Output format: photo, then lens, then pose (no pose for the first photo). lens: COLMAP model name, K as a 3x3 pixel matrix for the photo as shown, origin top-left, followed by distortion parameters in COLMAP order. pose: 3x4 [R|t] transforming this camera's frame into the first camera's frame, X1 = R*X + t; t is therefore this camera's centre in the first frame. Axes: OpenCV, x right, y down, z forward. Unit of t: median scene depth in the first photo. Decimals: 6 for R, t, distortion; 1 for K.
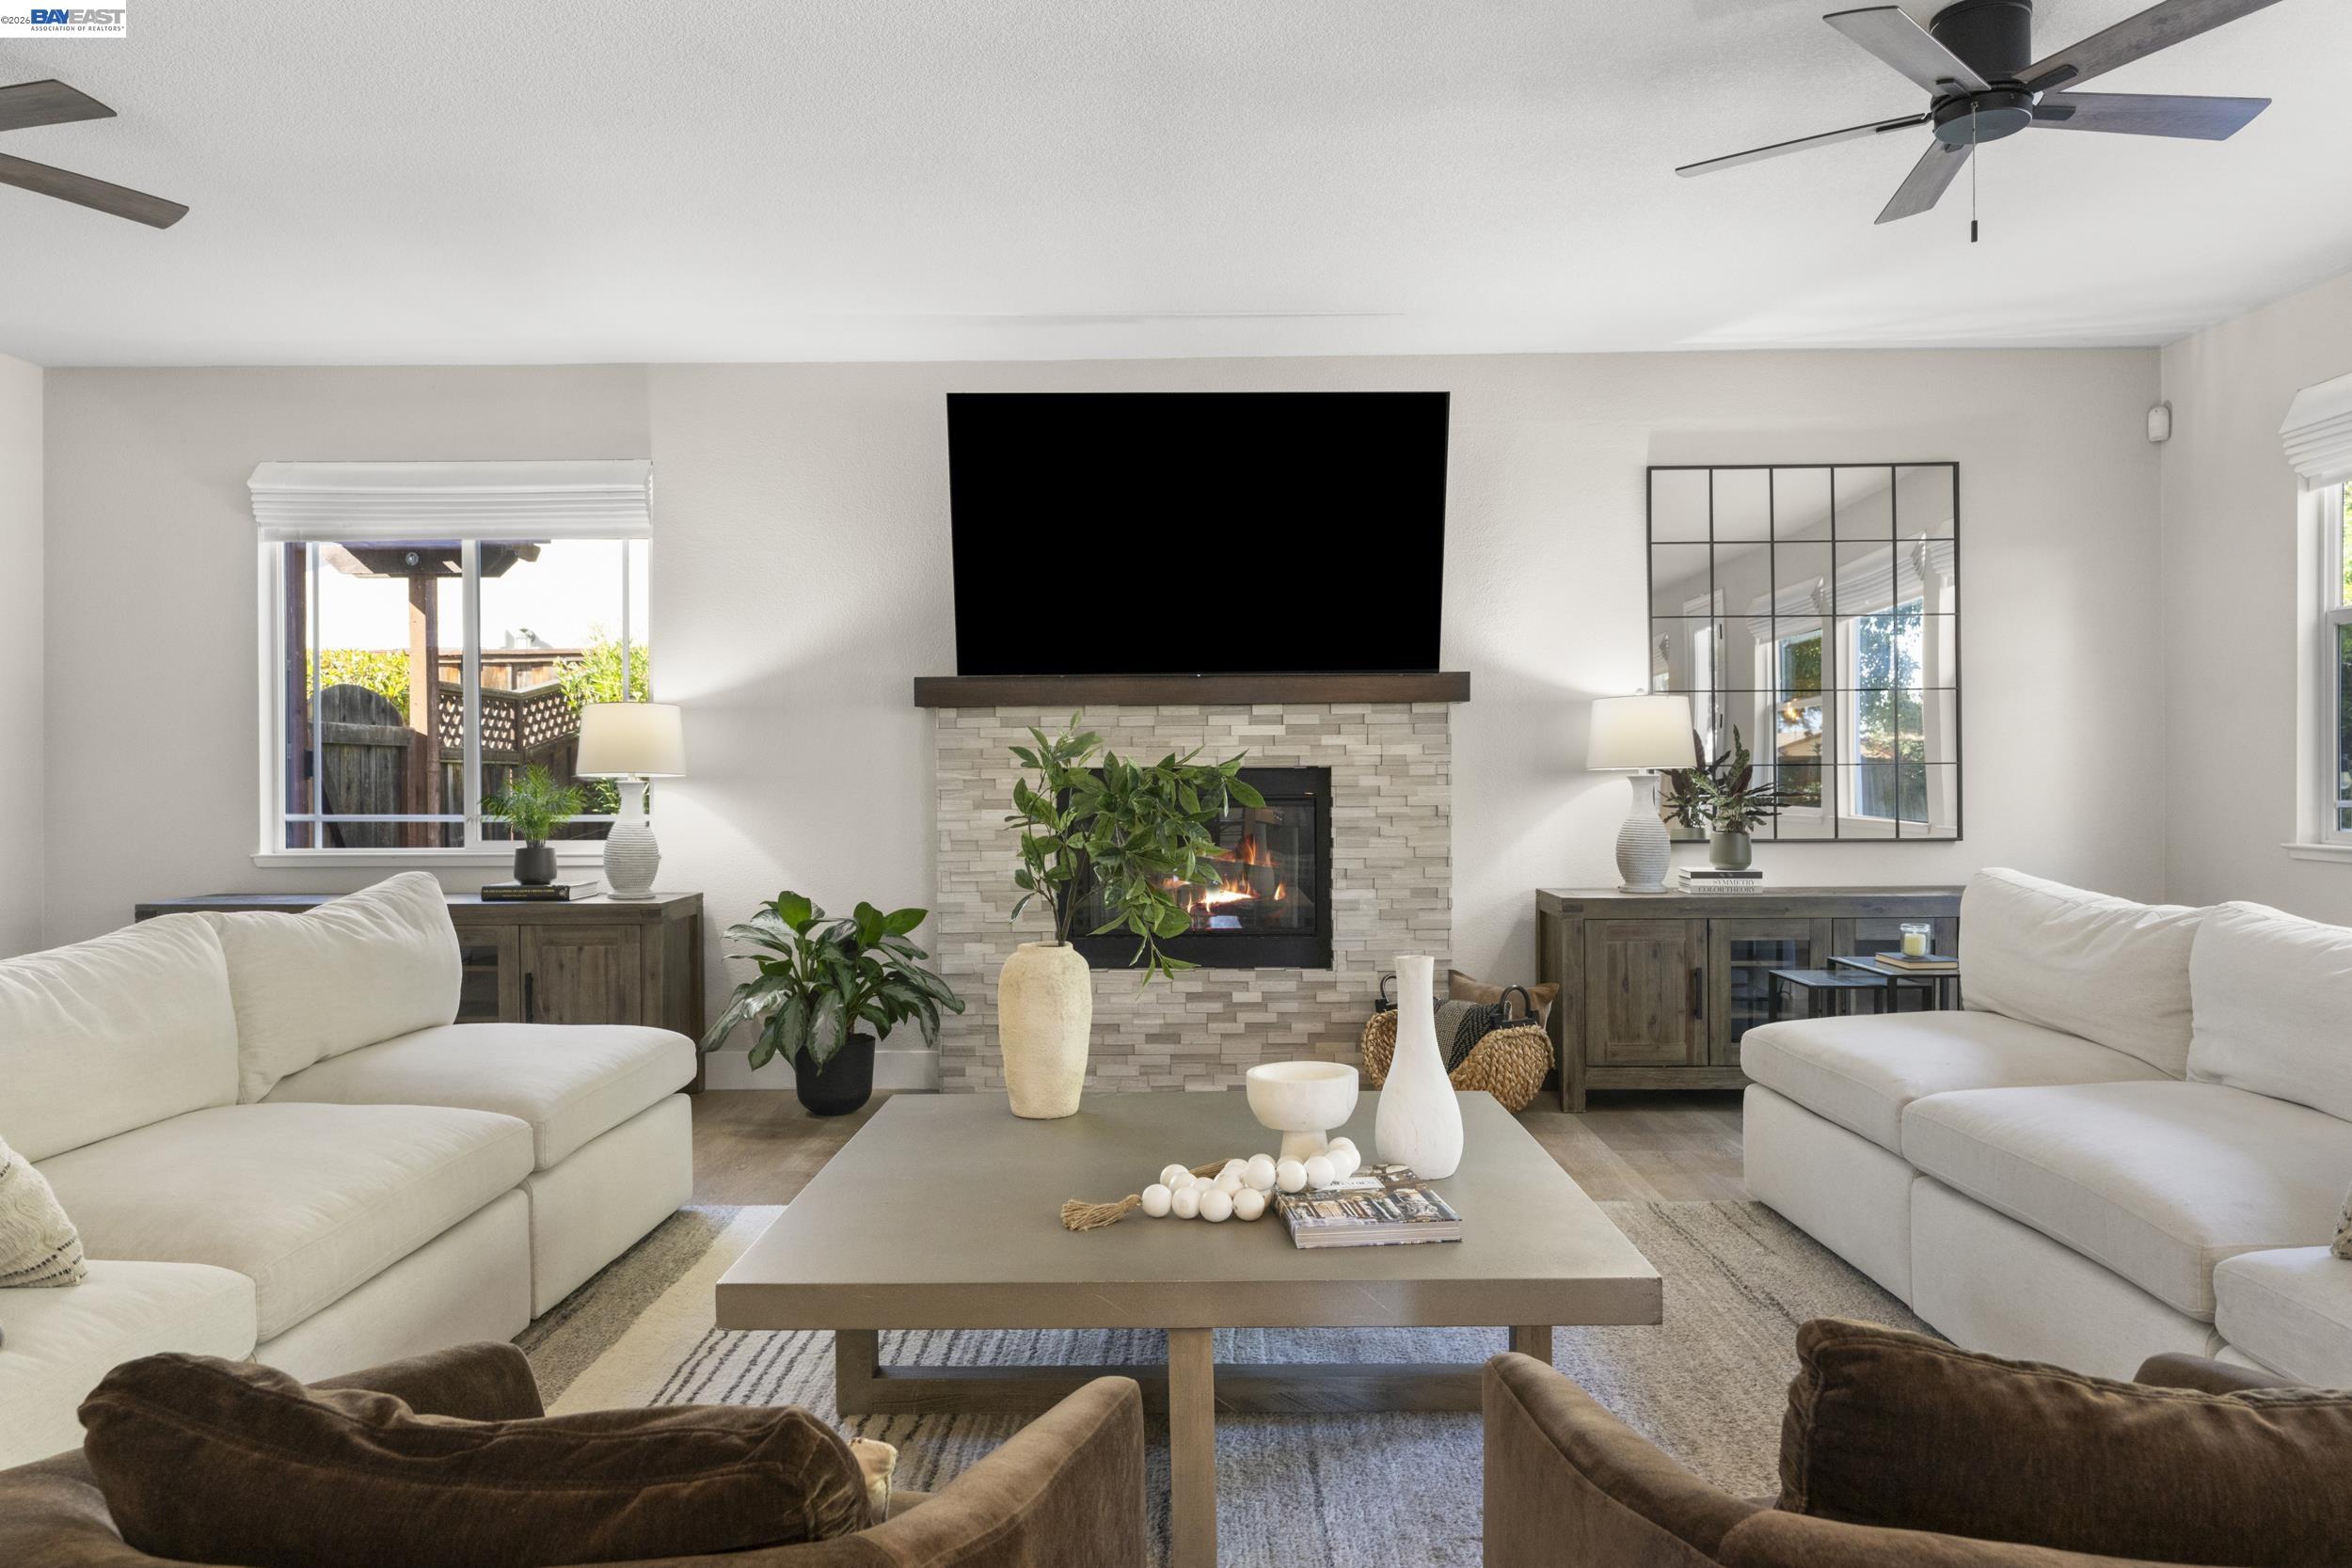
lens RADIAL K [[1615.7, 0, 1177.2], [0, 1615.7, 774.2], [0, 0, 1]] dist [0.001006, -0.001206]
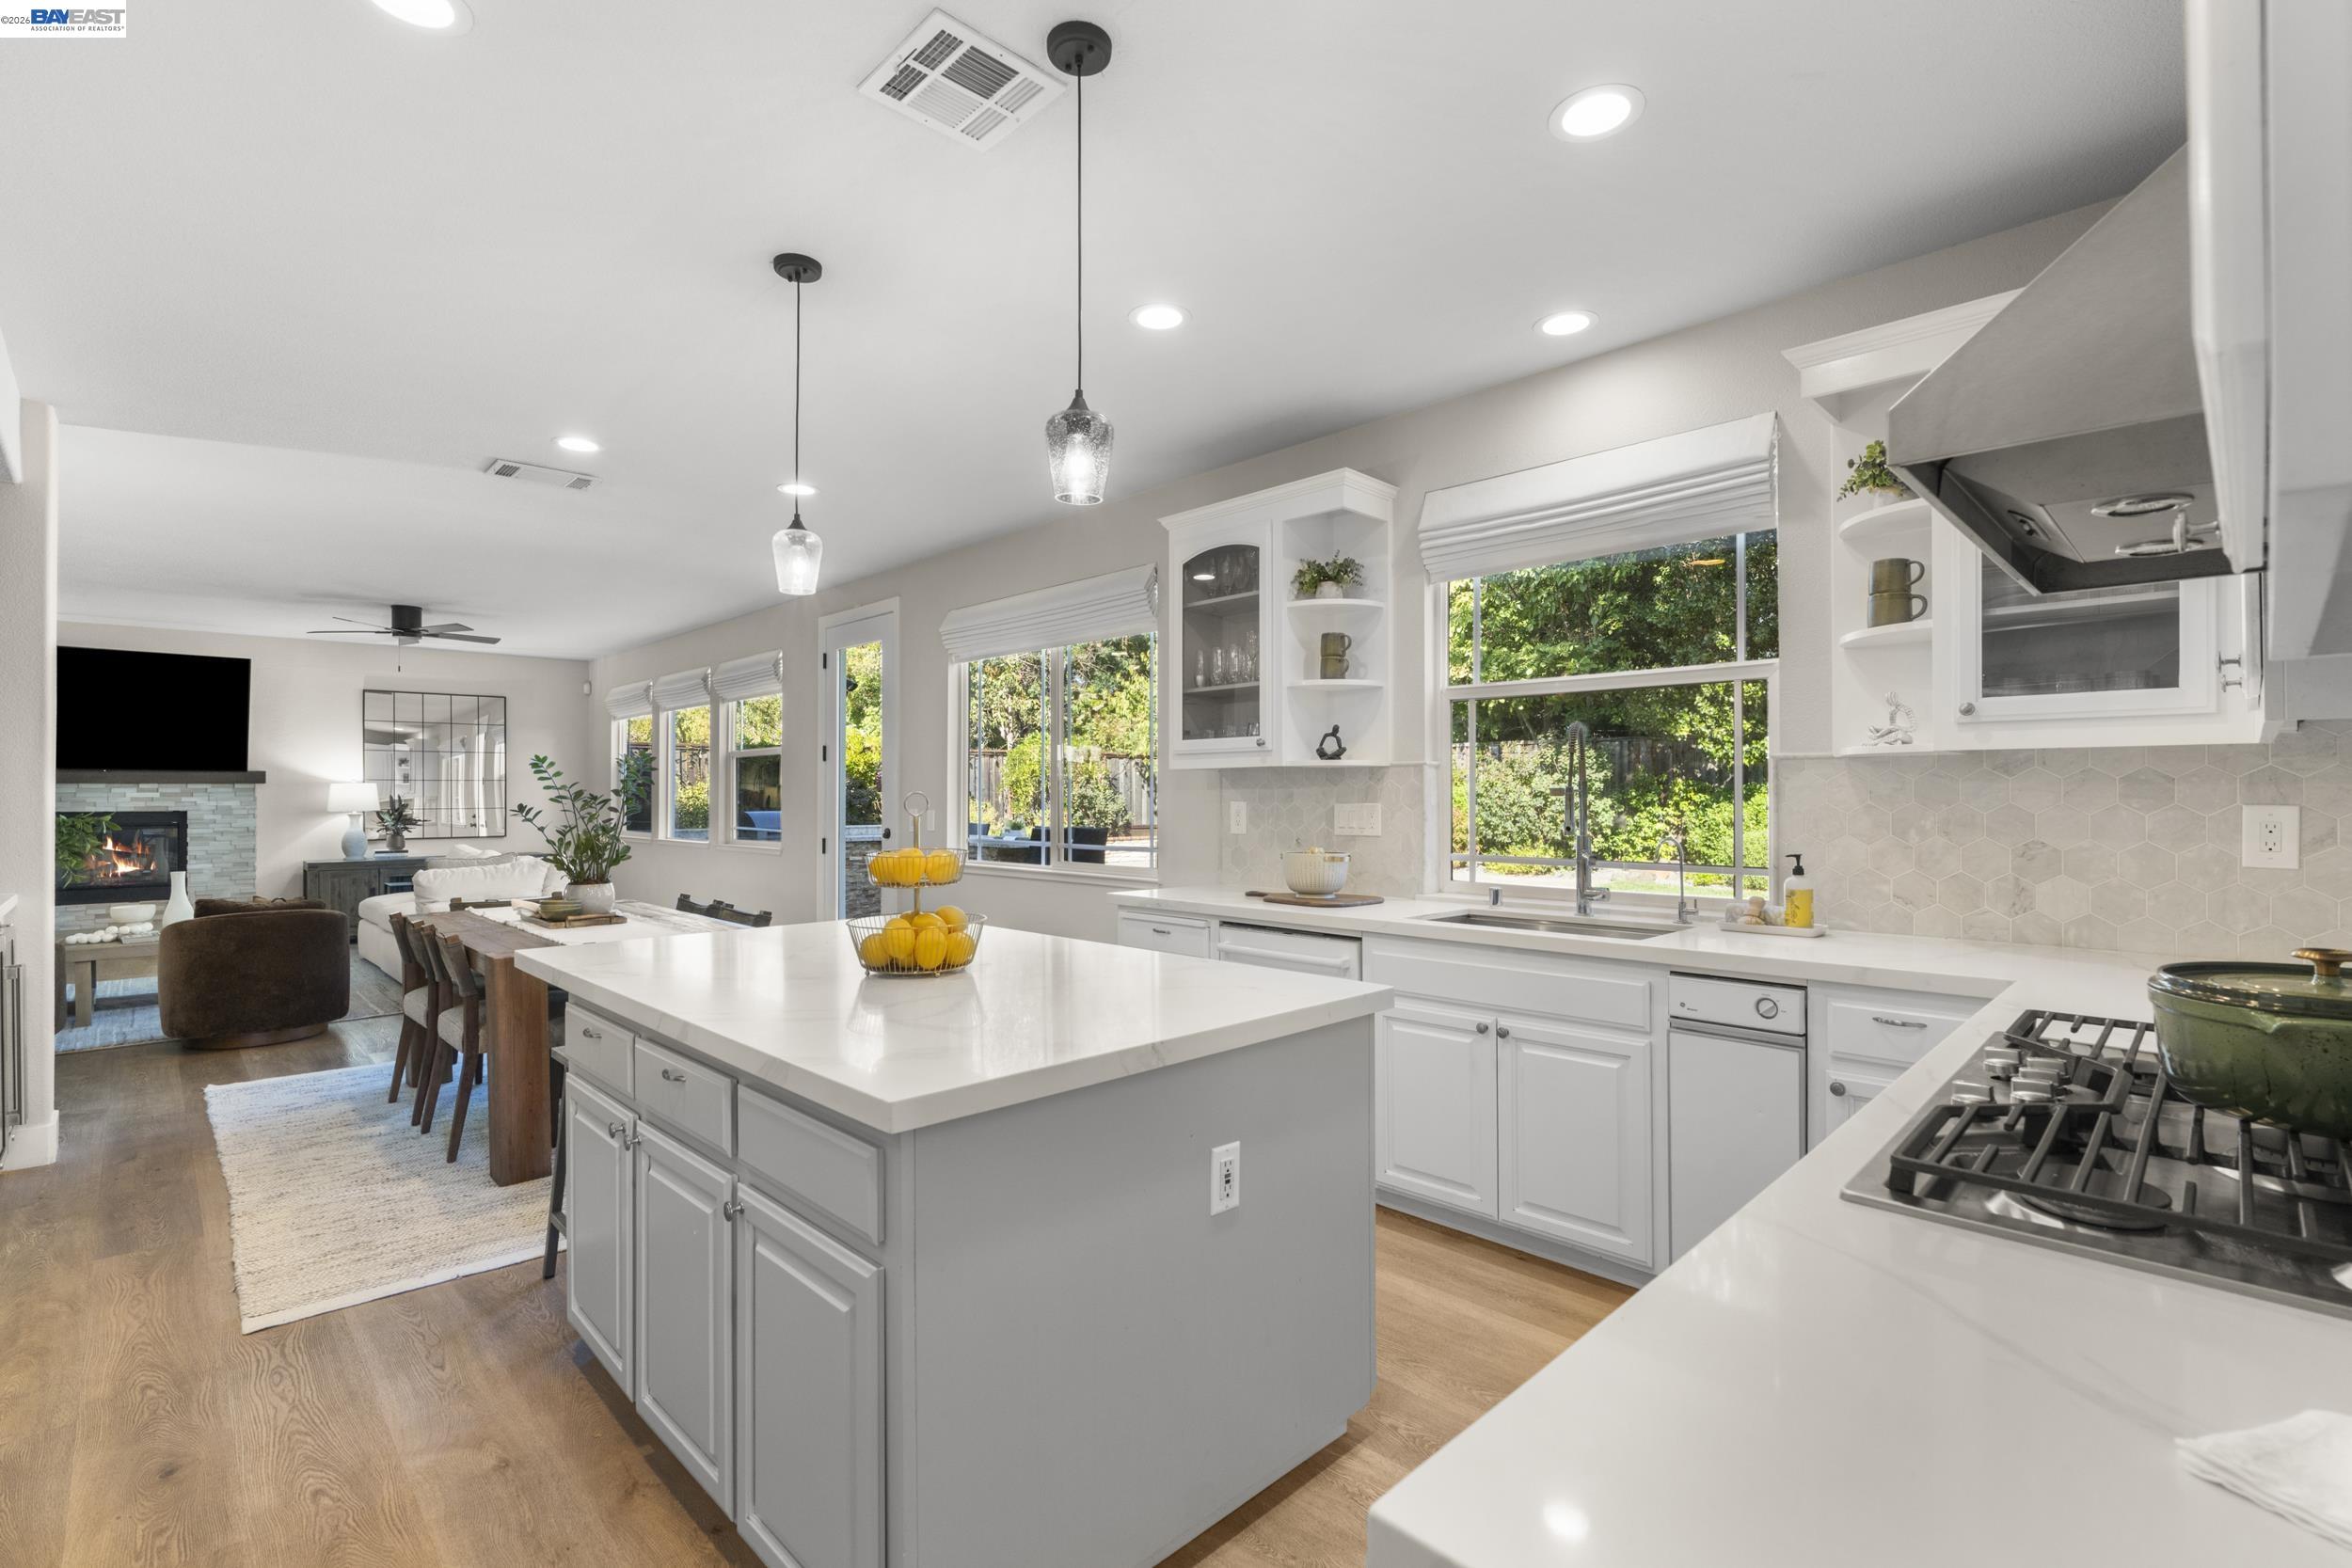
lens RADIAL K [[1065.5, 0, 1188.1], [0, 1065.5, 787.9], [0, 0, 1]] dist [-0.004299, 0.001840]
pose [[0.703627, 0.009287, 0.710508, 0.022922], [-0.002423, 0.999940, -0.010671, -0.024730], [-0.710565, 0.005787, 0.703608, -1.072972]]
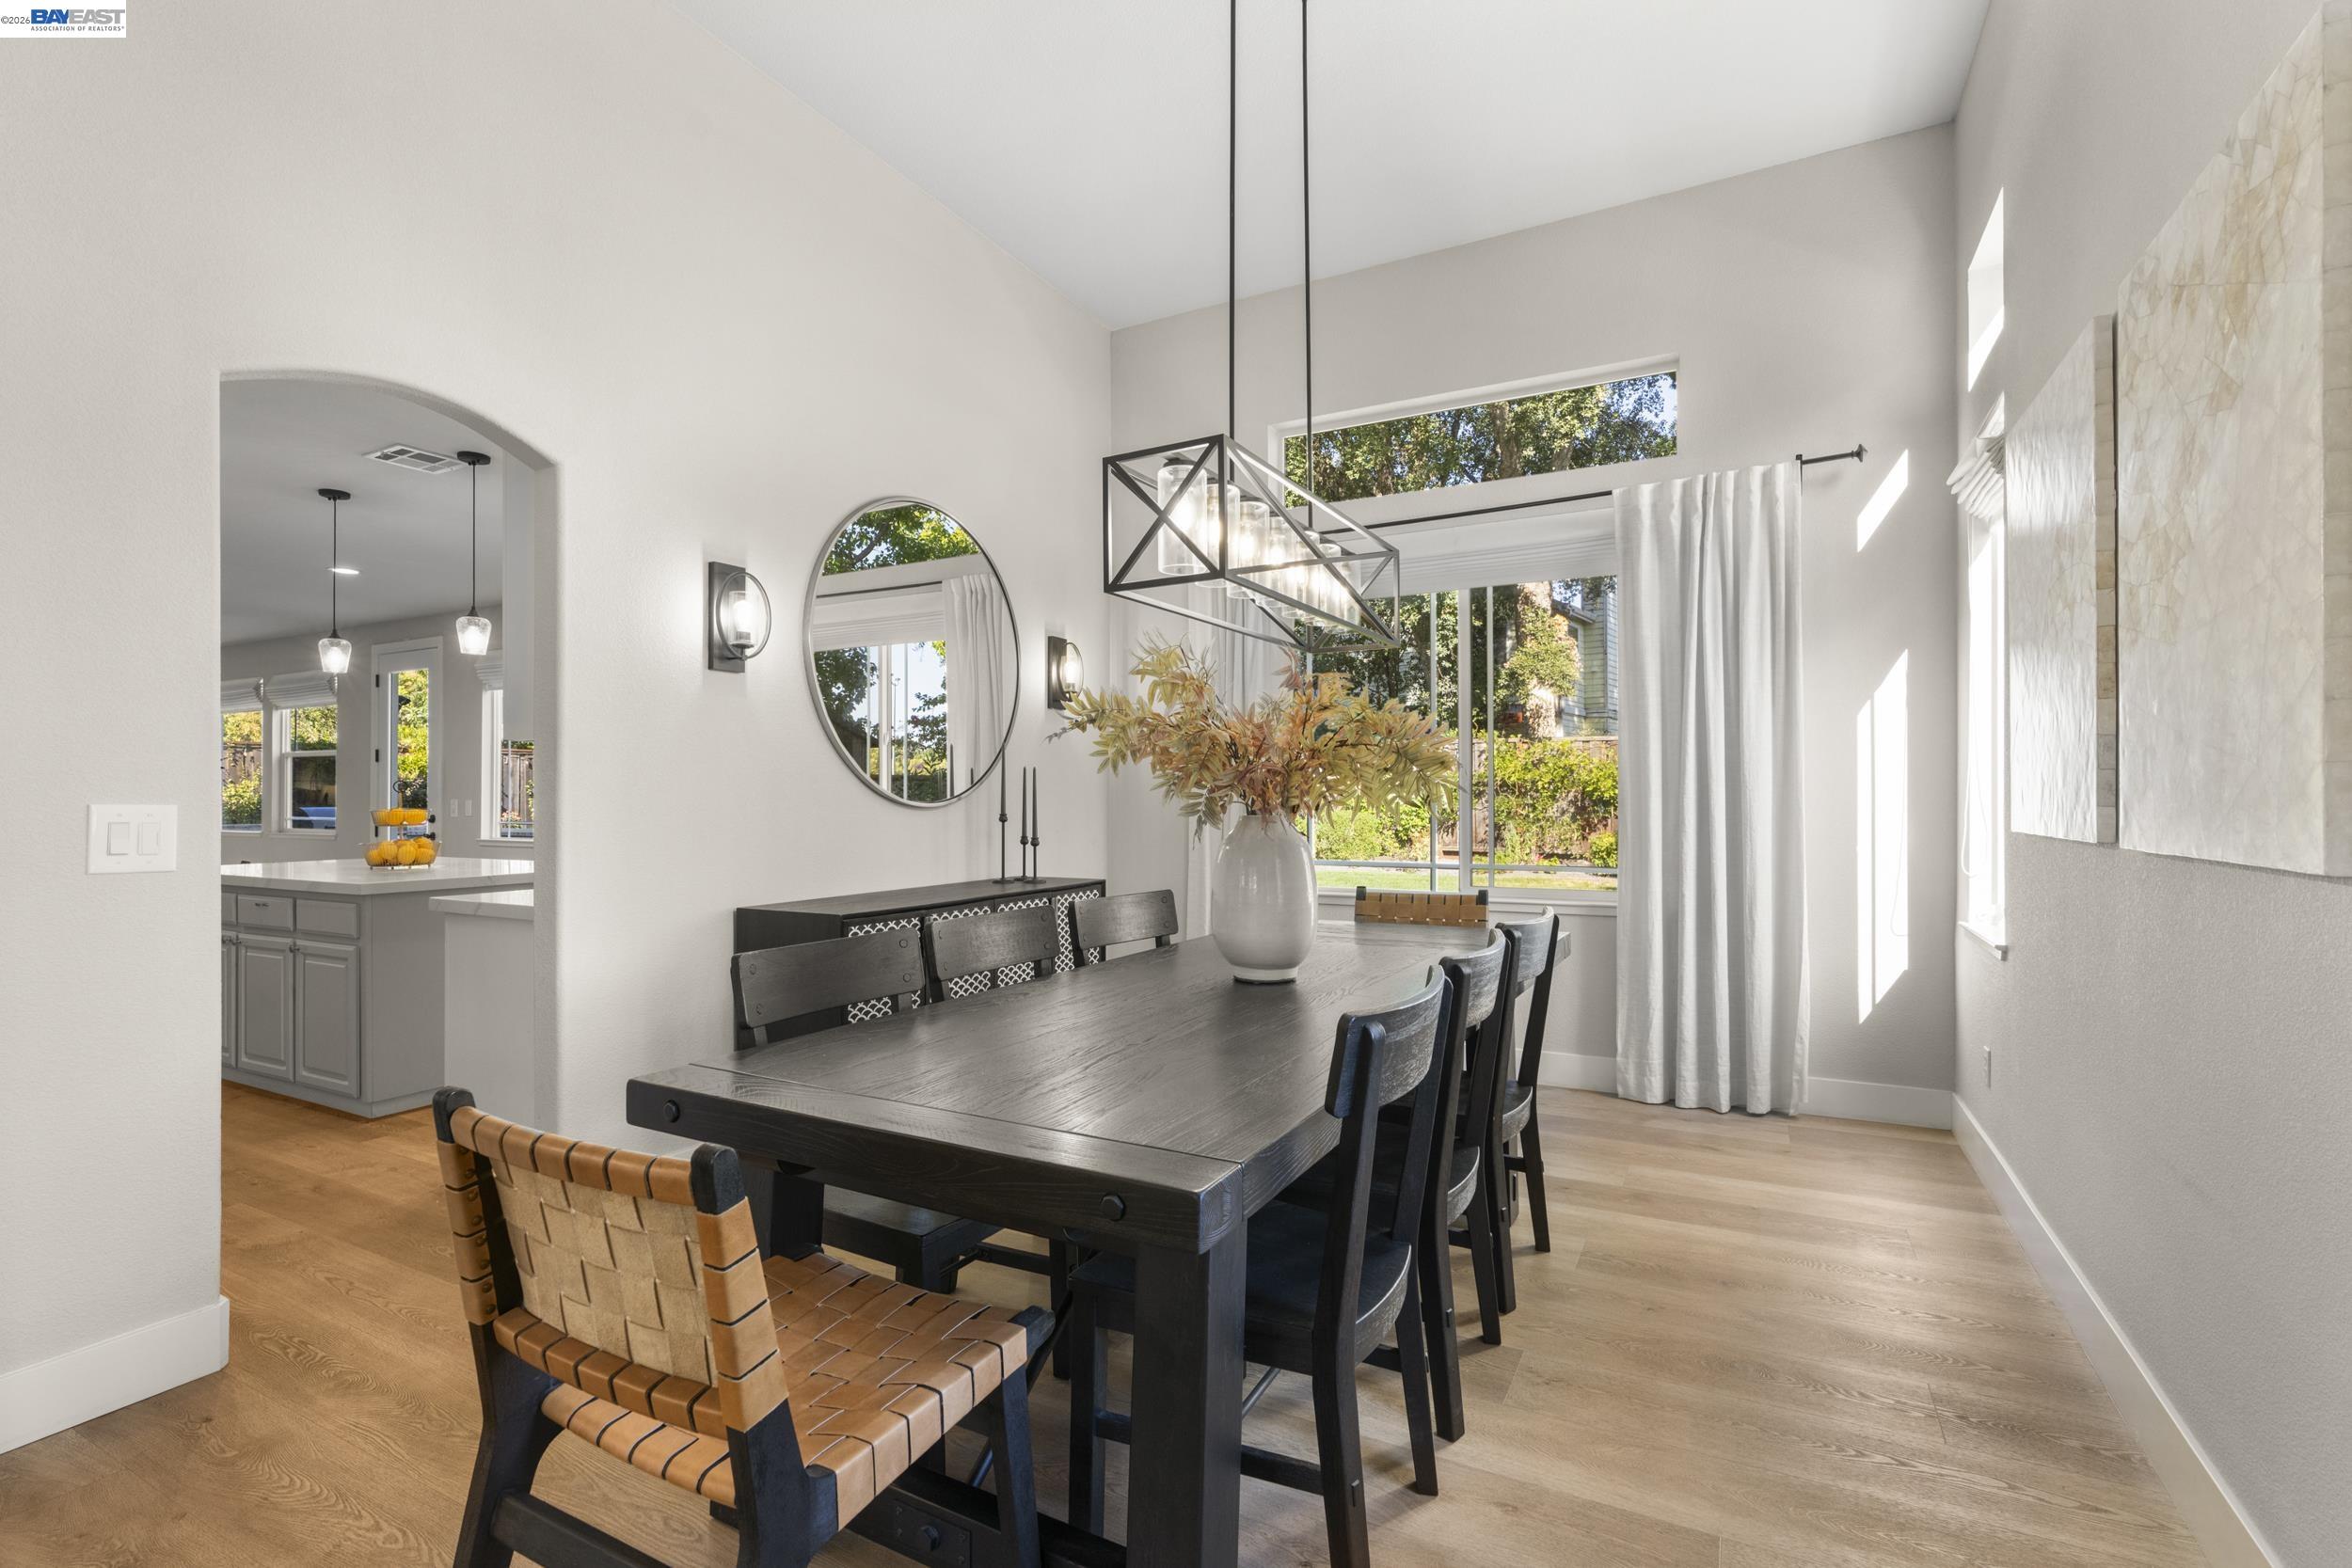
lens RADIAL K [[1065.5, 0, 1184.3], [0, 1065.5, 791.7], [0, 0, 1]] dist [-0.004299, 0.001840]
pose [[0.462622, 0.009928, 0.886500, -0.215162], [-0.000692, 0.999941, -0.010837, -0.009357], [-0.886556, 0.004400, 0.462601, -1.642138]]
